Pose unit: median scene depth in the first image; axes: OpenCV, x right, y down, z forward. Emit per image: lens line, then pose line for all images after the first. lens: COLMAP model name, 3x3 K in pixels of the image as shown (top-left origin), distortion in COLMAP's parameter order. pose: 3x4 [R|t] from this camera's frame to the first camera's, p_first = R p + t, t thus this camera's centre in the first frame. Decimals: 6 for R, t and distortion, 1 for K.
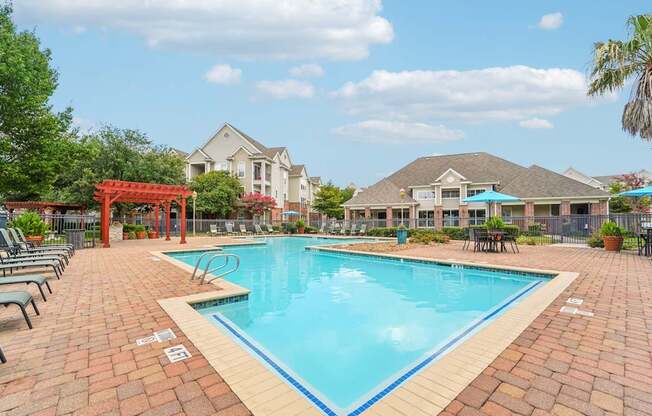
lens RADIAL K [[278.5, 0, 326.0], [0, 278.5, 208.0], [0, 0, 1]] dist [-0.022979, 0.000146]
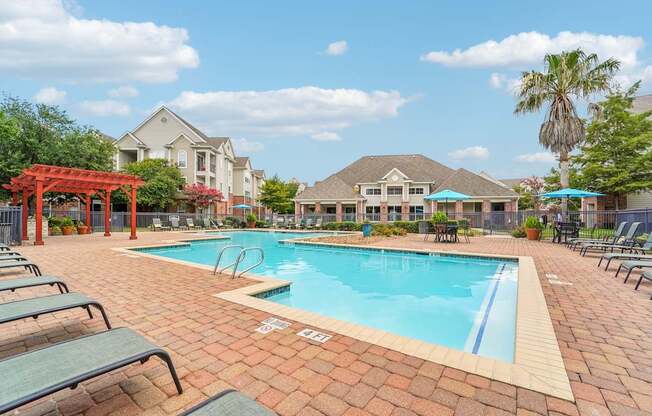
lens RADIAL K [[277.6, 0, 326.0], [0, 277.6, 208.0], [0, 0, 1]] dist [-0.024558, -0.000015]
pose [[0.972705, 0.011970, 0.231734, -0.070674], [-0.016543, 0.999705, 0.017802, 0.000567], [-0.231453, -0.021149, 0.972616, -0.005410]]
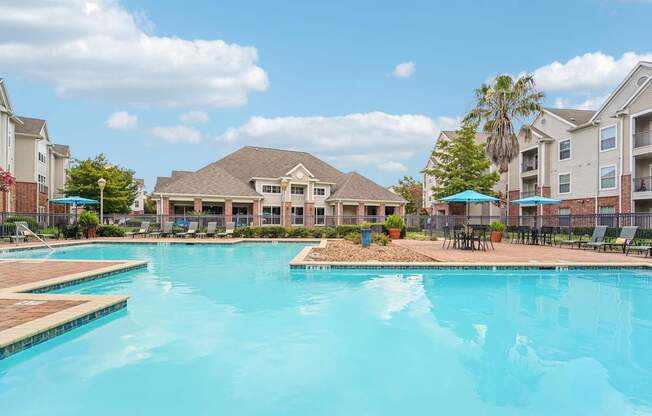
lens RADIAL K [[283.7, 0, 326.0], [0, 283.7, 208.0], [0, 0, 1]] dist [-0.025695, -0.000164]
pose [[0.655420, 0.039505, 0.754231, -0.229083], [-0.048452, 0.998773, -0.010209, 0.016143], [-0.753709, -0.029853, 0.656530, 0.293394]]
